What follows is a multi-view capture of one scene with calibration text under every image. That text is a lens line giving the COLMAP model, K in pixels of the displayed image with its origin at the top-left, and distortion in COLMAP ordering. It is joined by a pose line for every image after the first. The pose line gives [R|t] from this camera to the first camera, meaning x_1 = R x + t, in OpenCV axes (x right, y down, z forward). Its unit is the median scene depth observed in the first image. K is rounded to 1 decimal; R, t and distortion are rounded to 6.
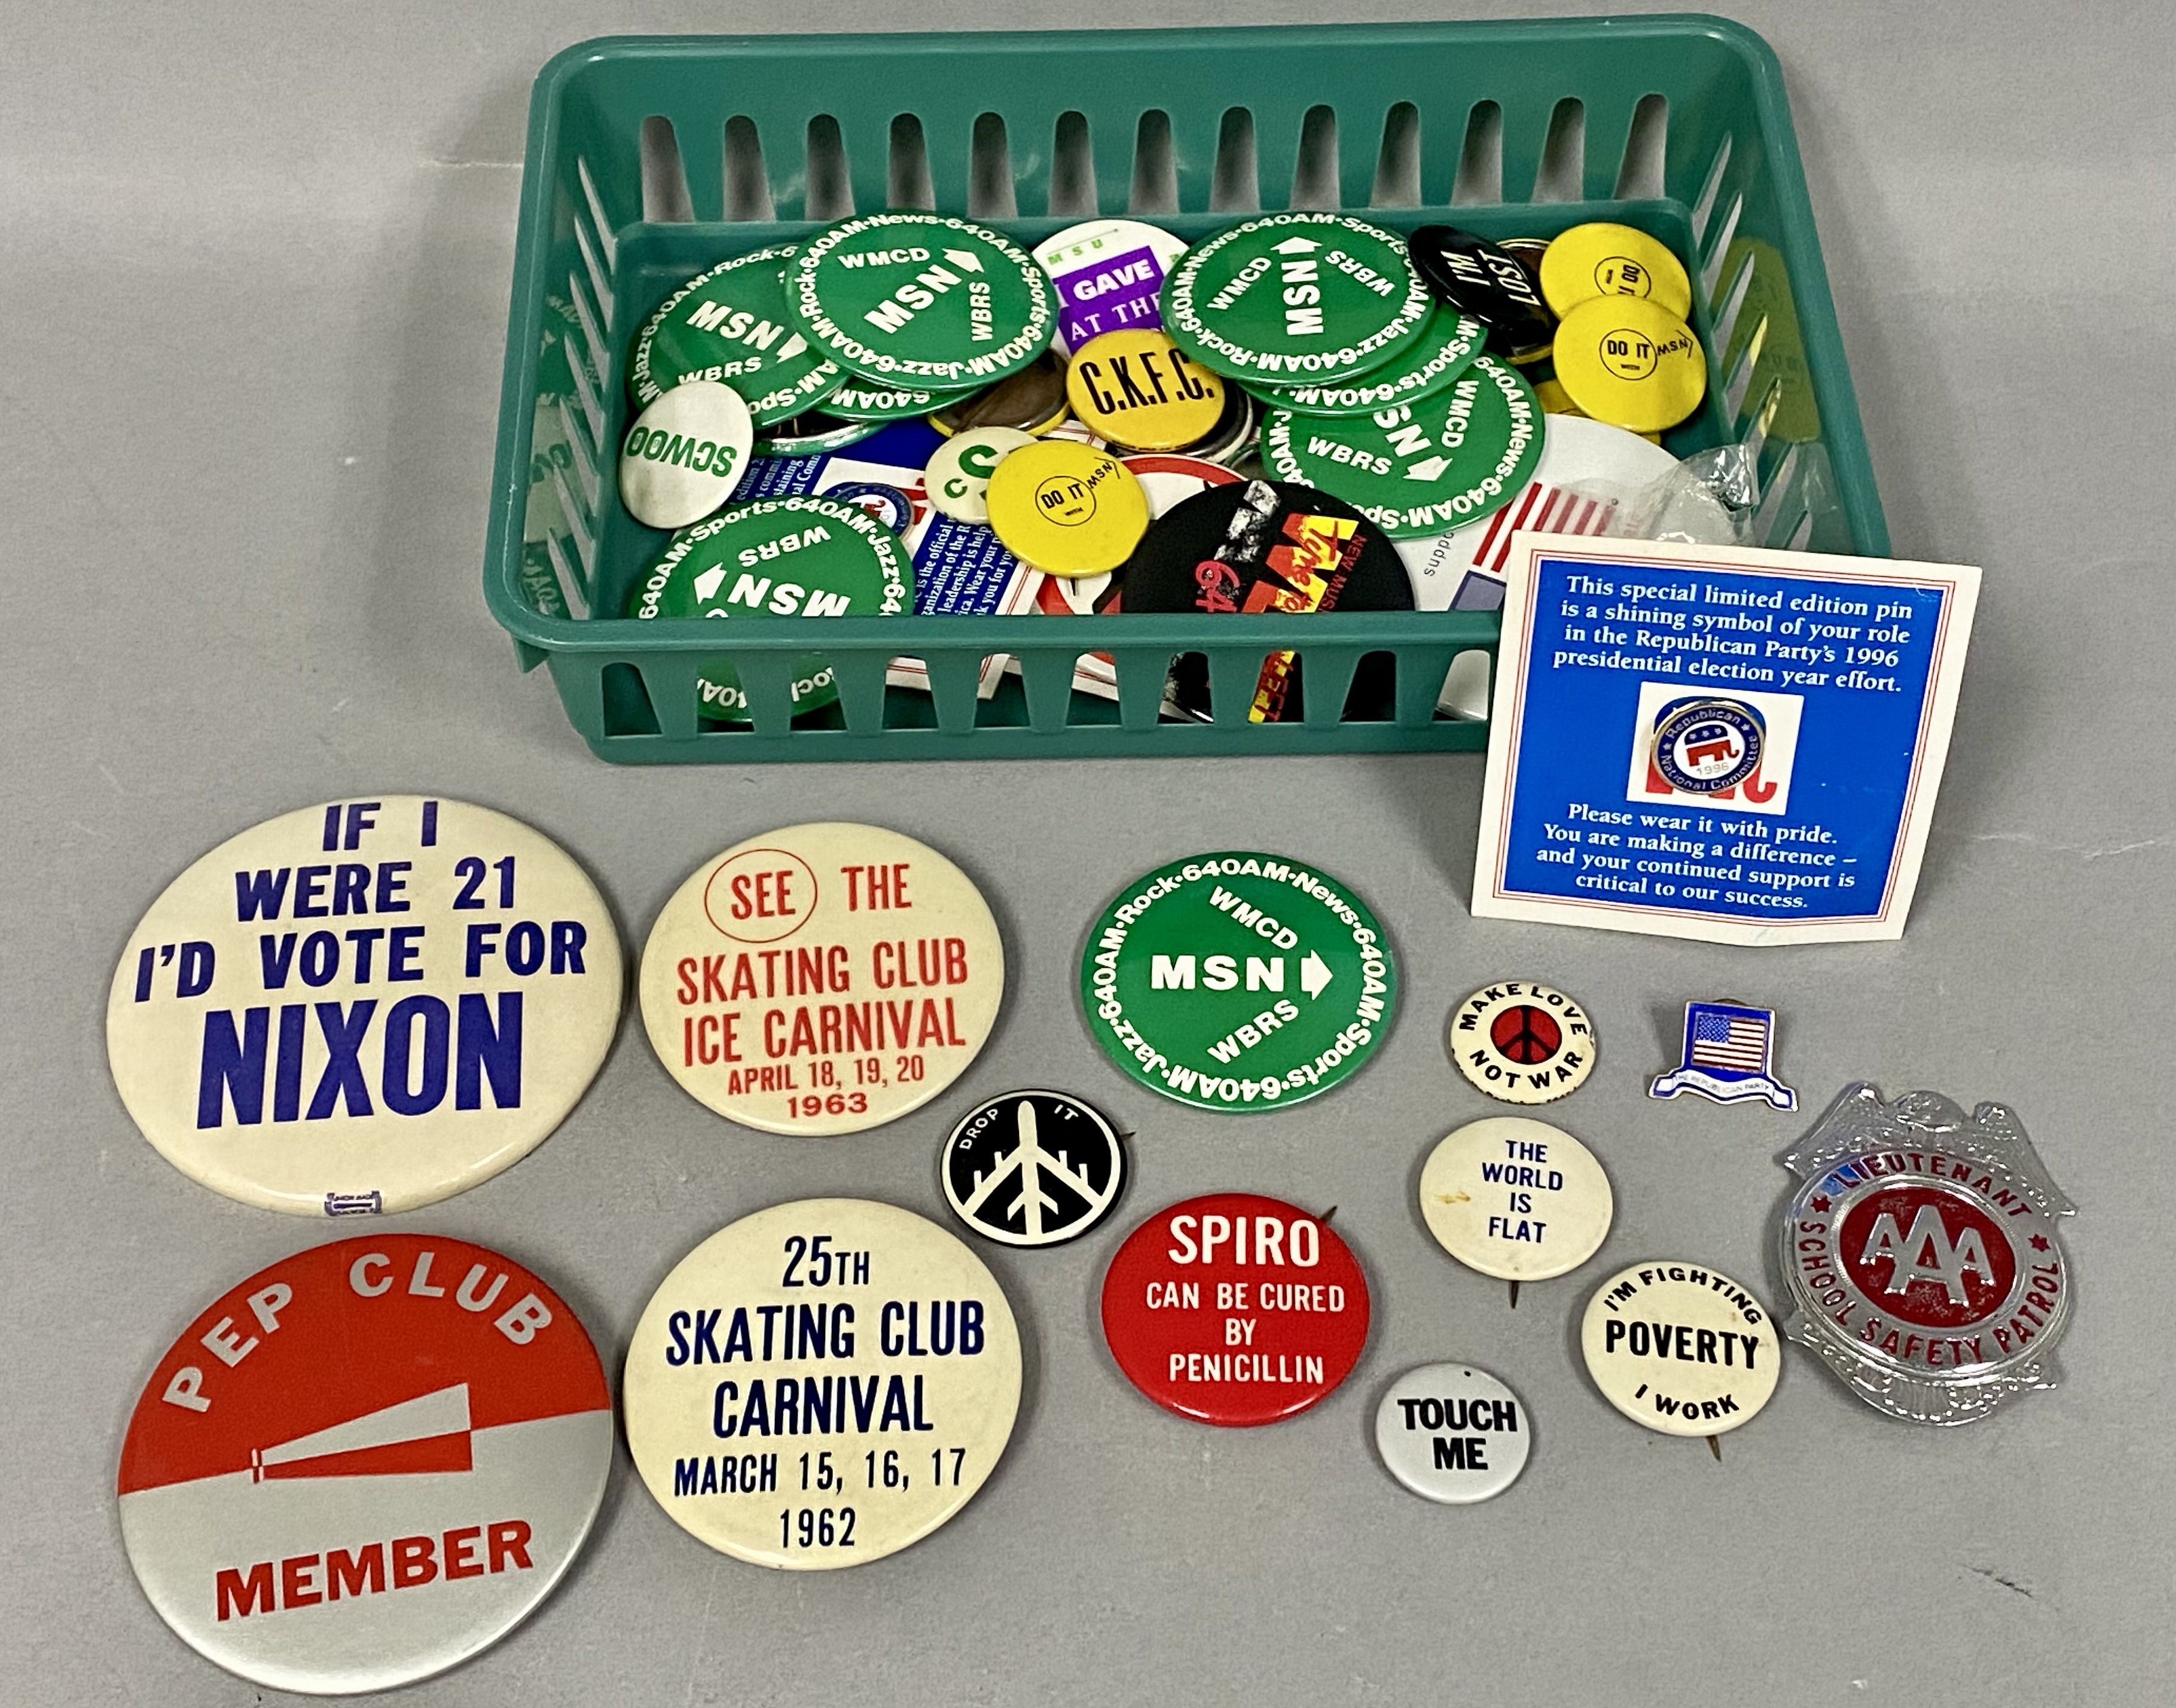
lens RADIAL K [[3112.5, 0, 1085.9], [0, 3112.5, 855.6], [0, 0, 1]] dist [-0.056918, 0.000000]
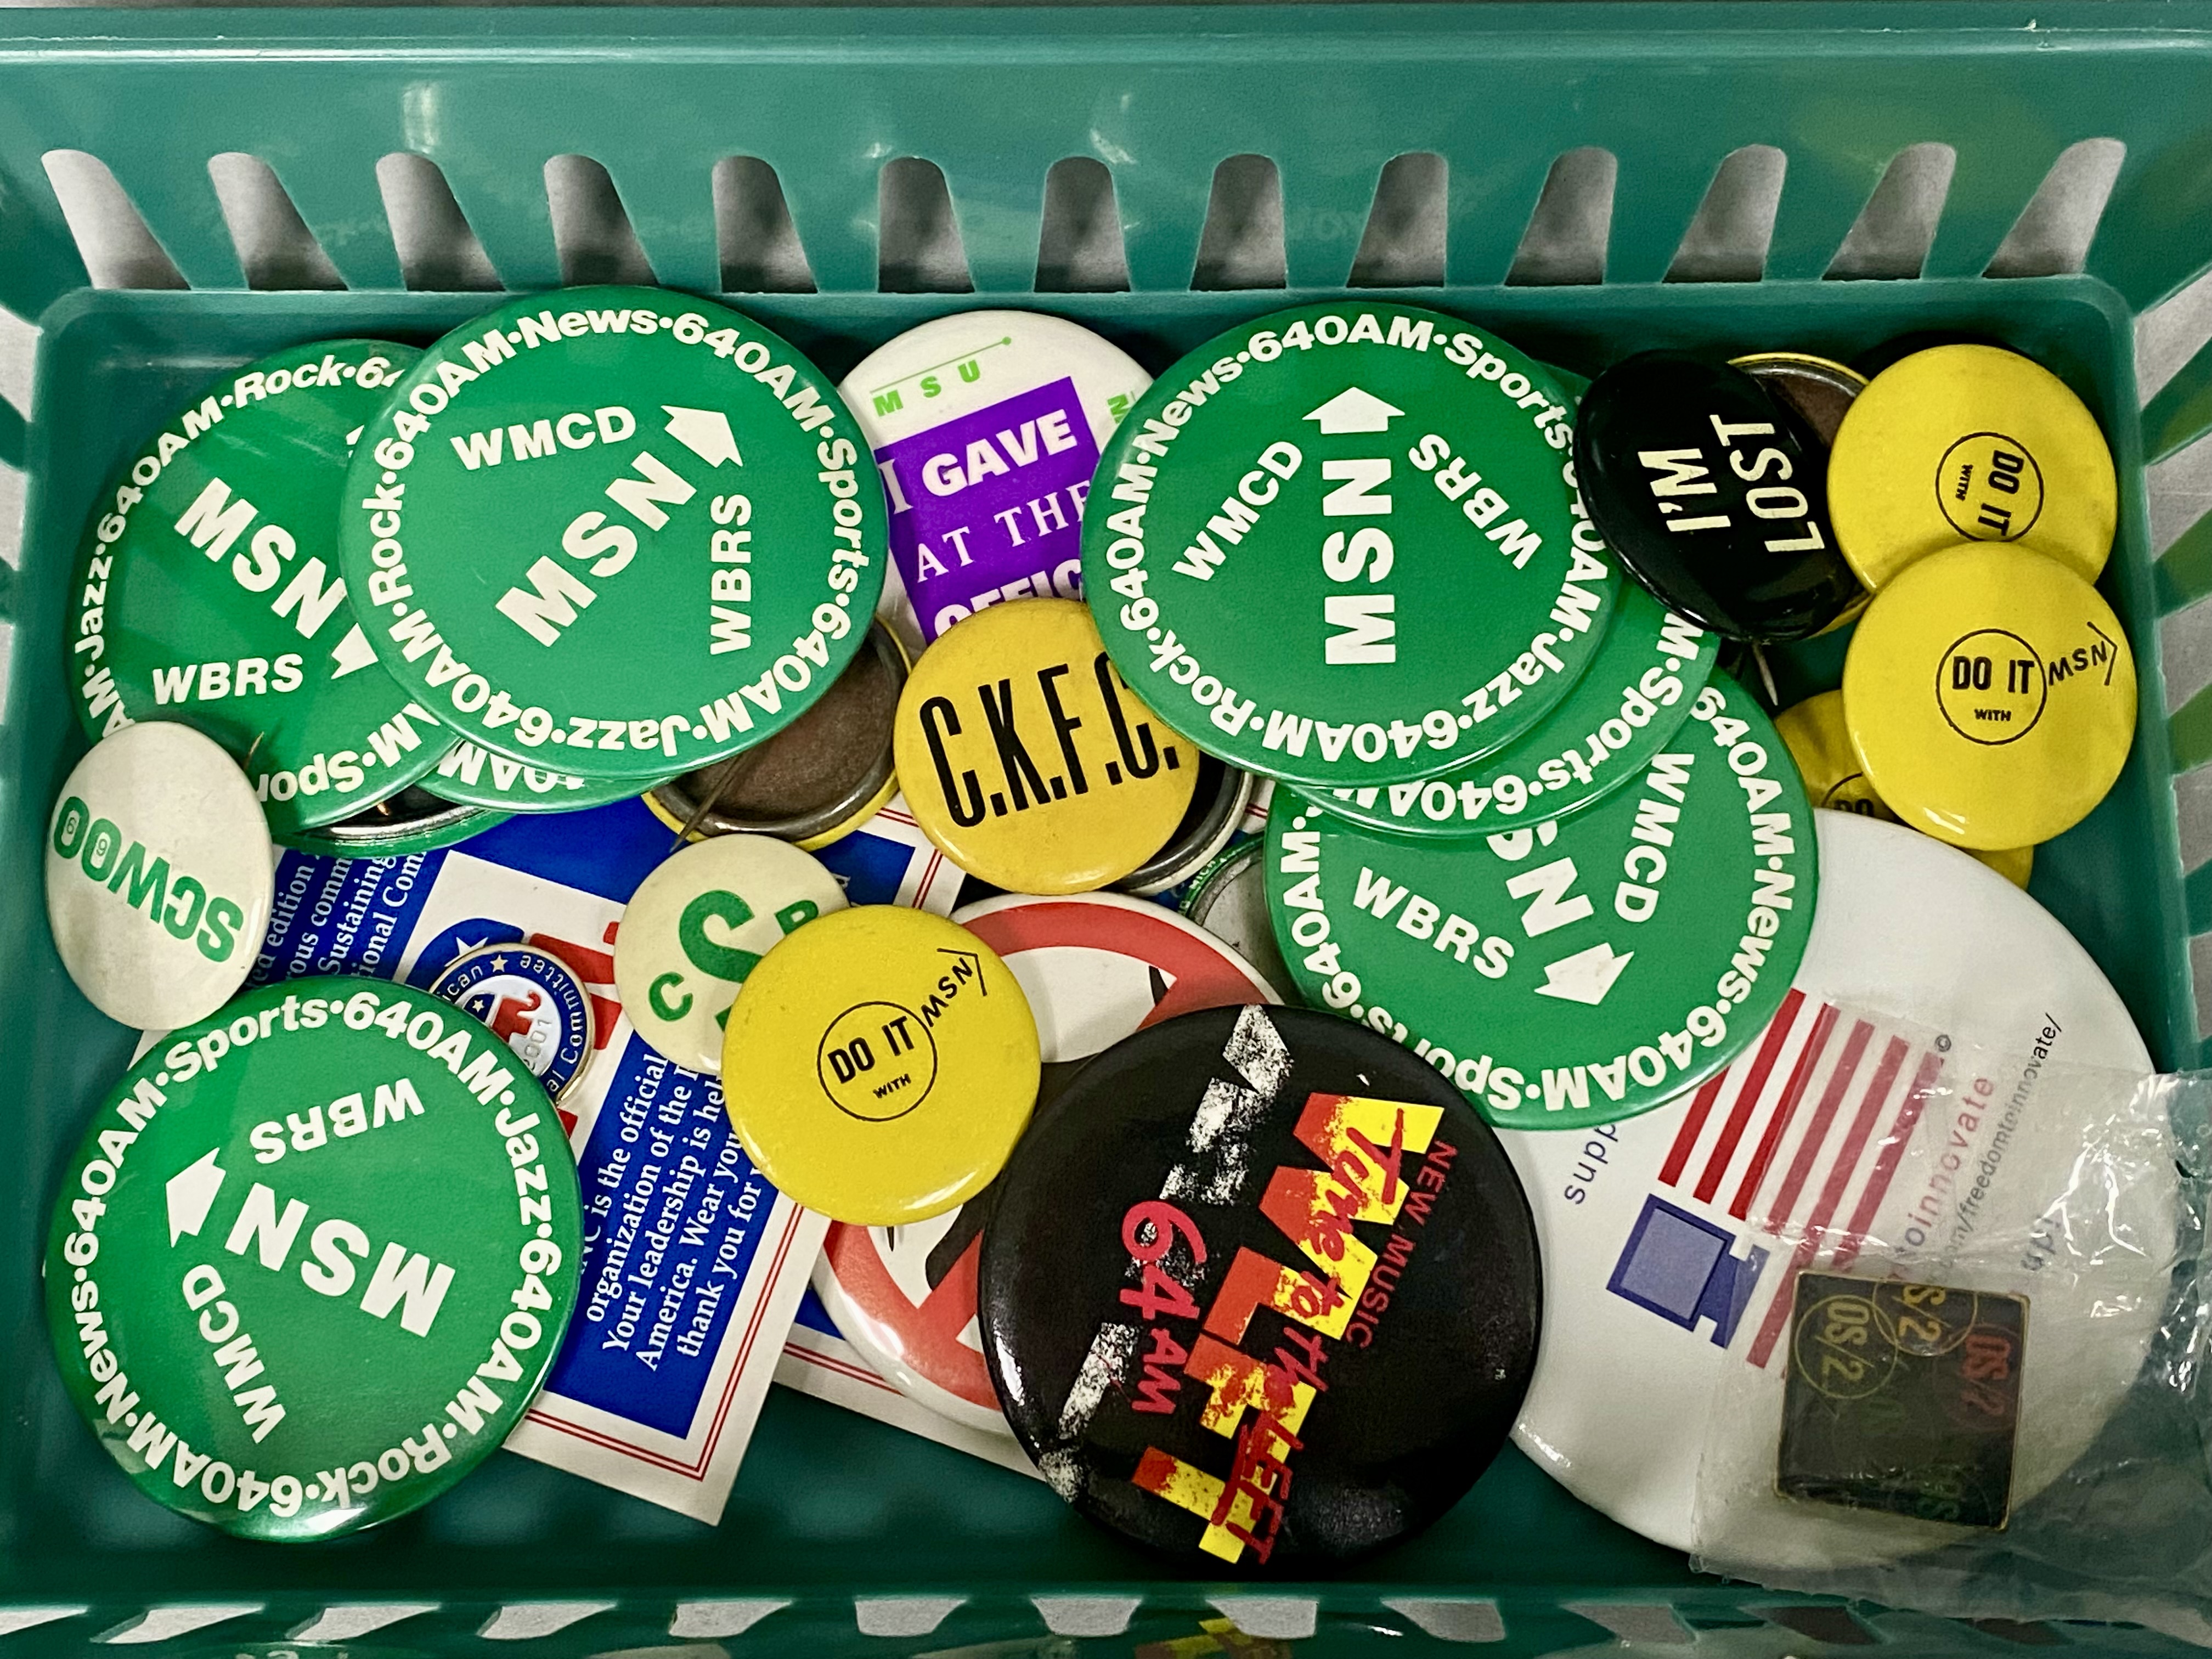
lens RADIAL K [[2974.6, 0, 1103.3], [0, 2974.6, 824.6], [0, 0, 1]] dist [0.040991, 0.000000]
pose [[0.999731, 0.022402, -0.006075, 0.032152], [-0.018989, 0.939870, 0.341005, -0.310039], [0.013349, -0.340798, 0.940042, 0.534406]]
